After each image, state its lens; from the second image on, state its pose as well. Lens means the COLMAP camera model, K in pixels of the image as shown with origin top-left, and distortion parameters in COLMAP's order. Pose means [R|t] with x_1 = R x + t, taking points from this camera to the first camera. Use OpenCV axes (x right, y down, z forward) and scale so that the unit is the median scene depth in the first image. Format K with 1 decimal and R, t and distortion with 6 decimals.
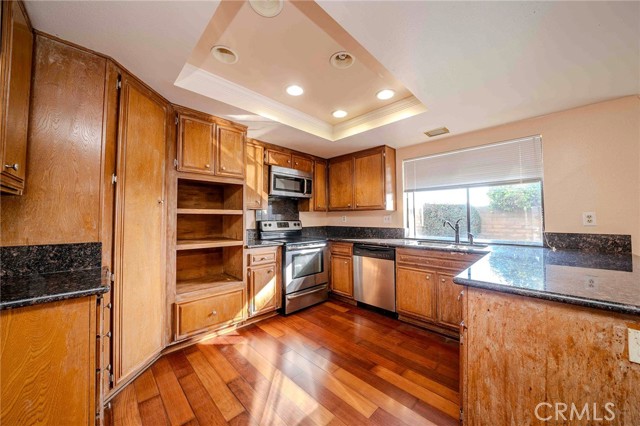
lens RADIAL K [[222.6, 0, 320.5], [0, 222.6, 212.8], [0, 0, 1]] dist [-0.020915, 0.001276]
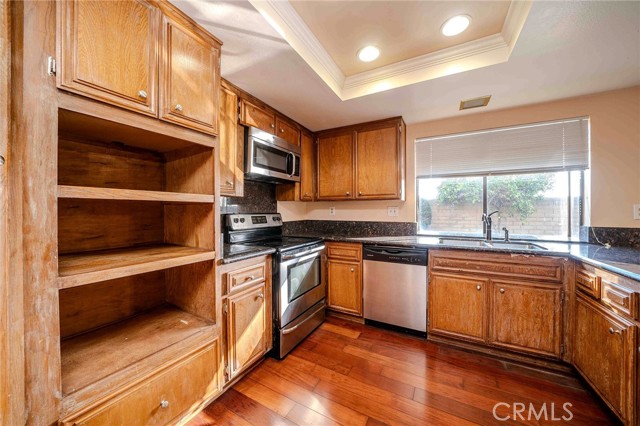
lens RADIAL K [[222.6, 0, 319.8], [0, 222.6, 212.5], [0, 0, 1]] dist [-0.020915, 0.001276]
pose [[0.961558, -0.000329, 0.274603, -0.224575], [-0.009015, 0.999422, 0.032765, 0.010181], [-0.274455, -0.033981, 0.960999, 0.367184]]
